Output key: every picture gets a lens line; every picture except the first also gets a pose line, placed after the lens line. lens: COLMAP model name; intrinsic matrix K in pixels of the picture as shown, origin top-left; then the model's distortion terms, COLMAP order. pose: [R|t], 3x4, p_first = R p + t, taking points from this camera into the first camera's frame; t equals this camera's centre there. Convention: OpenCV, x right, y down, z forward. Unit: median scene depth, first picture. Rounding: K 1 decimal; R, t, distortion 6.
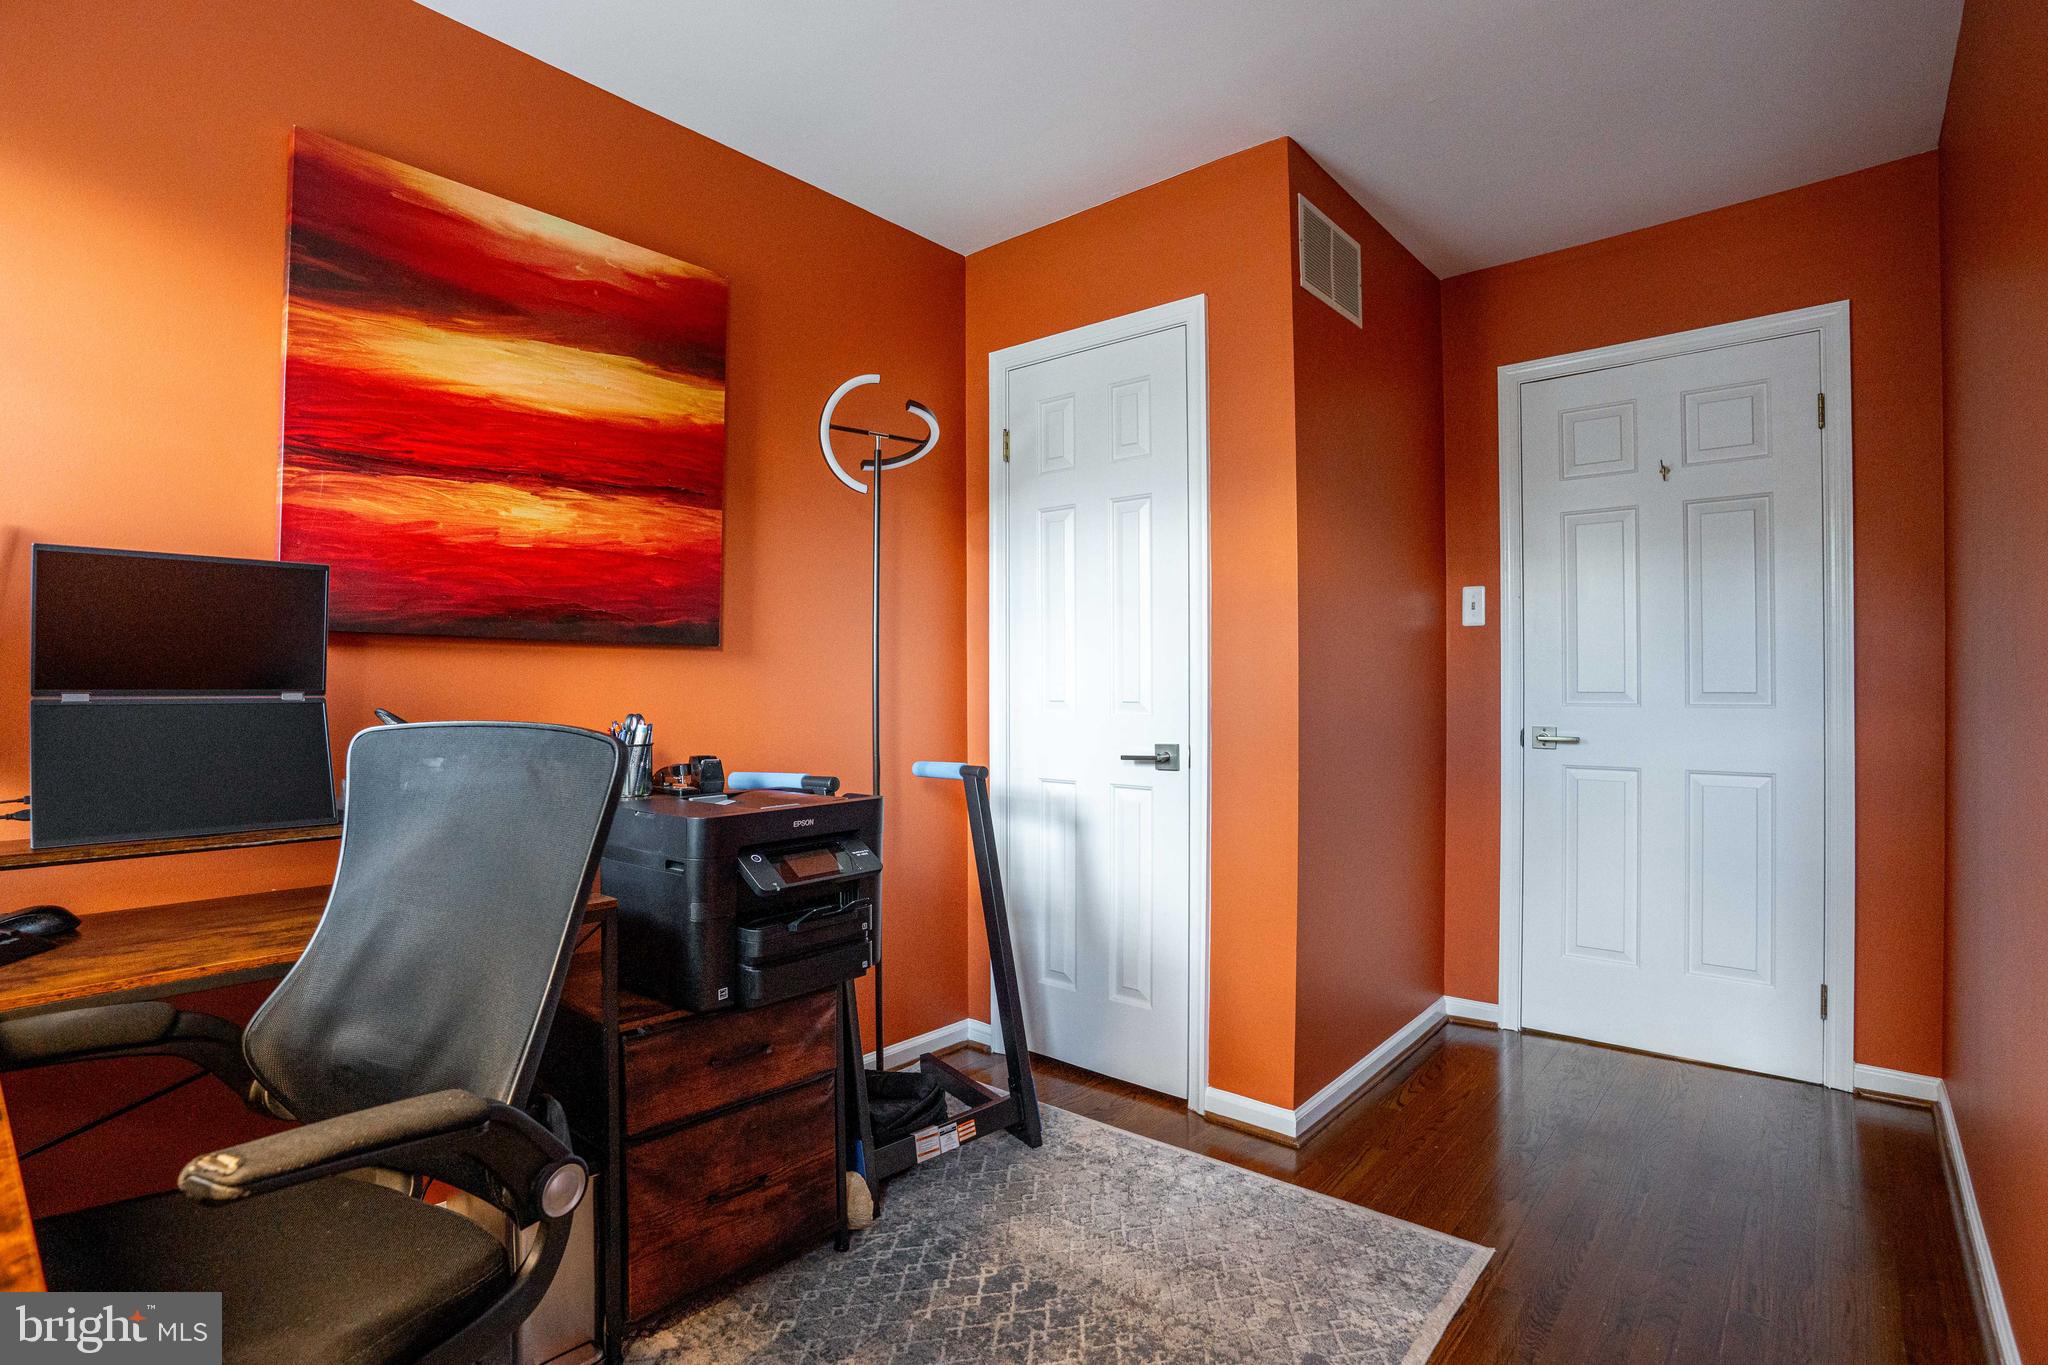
lens RADIAL K [[1009.8, 0, 1025.0], [0, 1009.8, 687.9], [0, 0, 1]] dist [-0.069019, 0.025069]
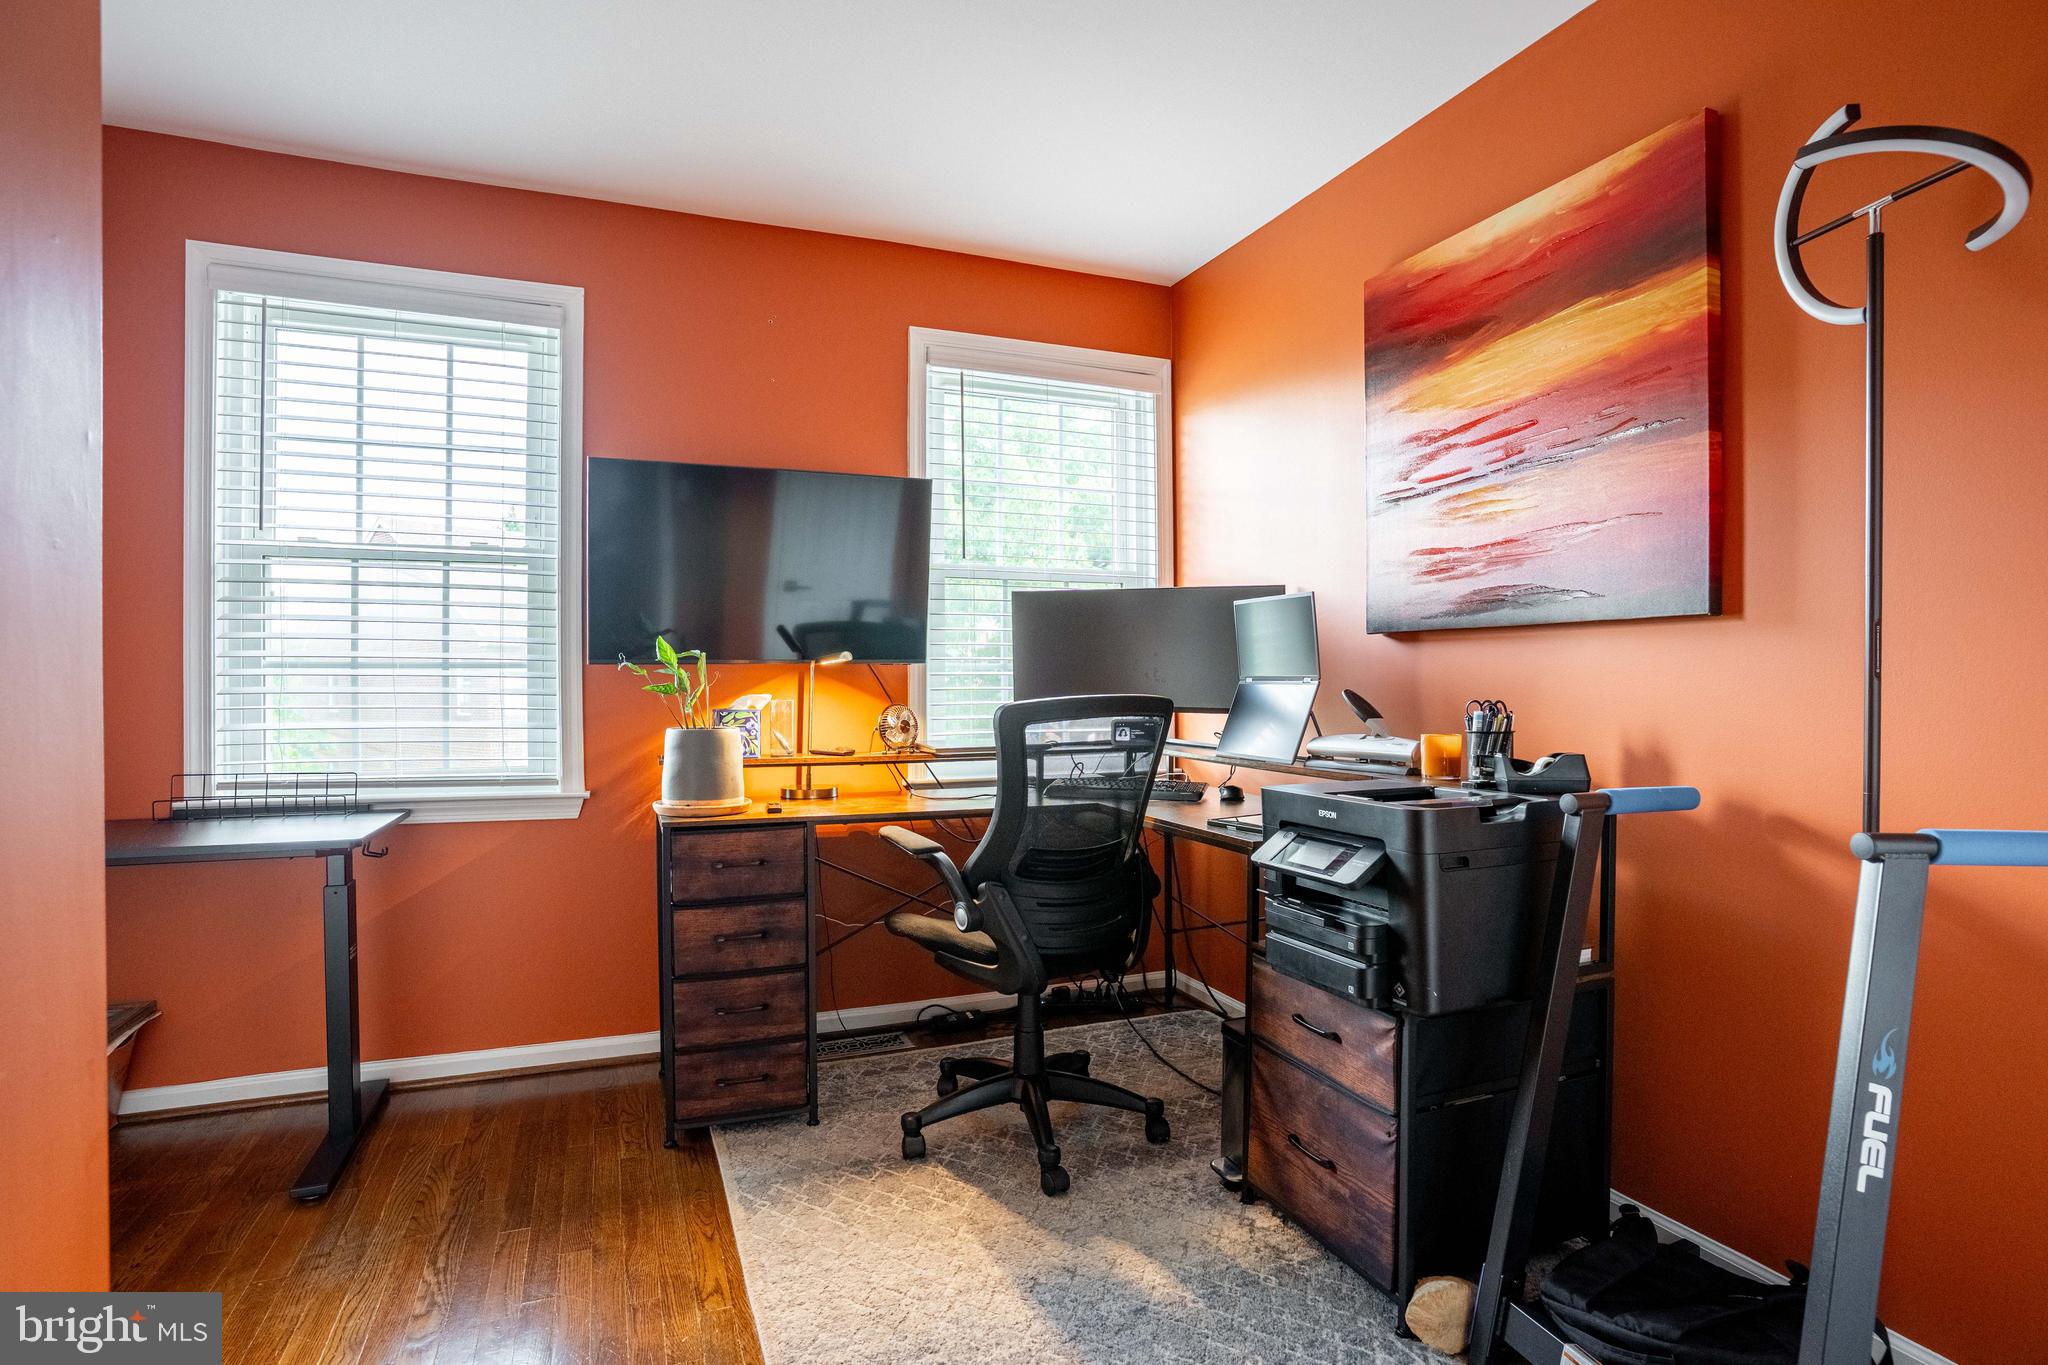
lens RADIAL K [[1009.8, 0, 1029.2], [0, 1009.8, 682.5], [0, 0, 1]] dist [-0.069019, 0.025069]
pose [[-0.463339, 0.009035, -0.886135, 0.663111], [0.003046, 0.999958, 0.008603, 0.000228], [0.886176, 0.001288, -0.463348, 1.045800]]
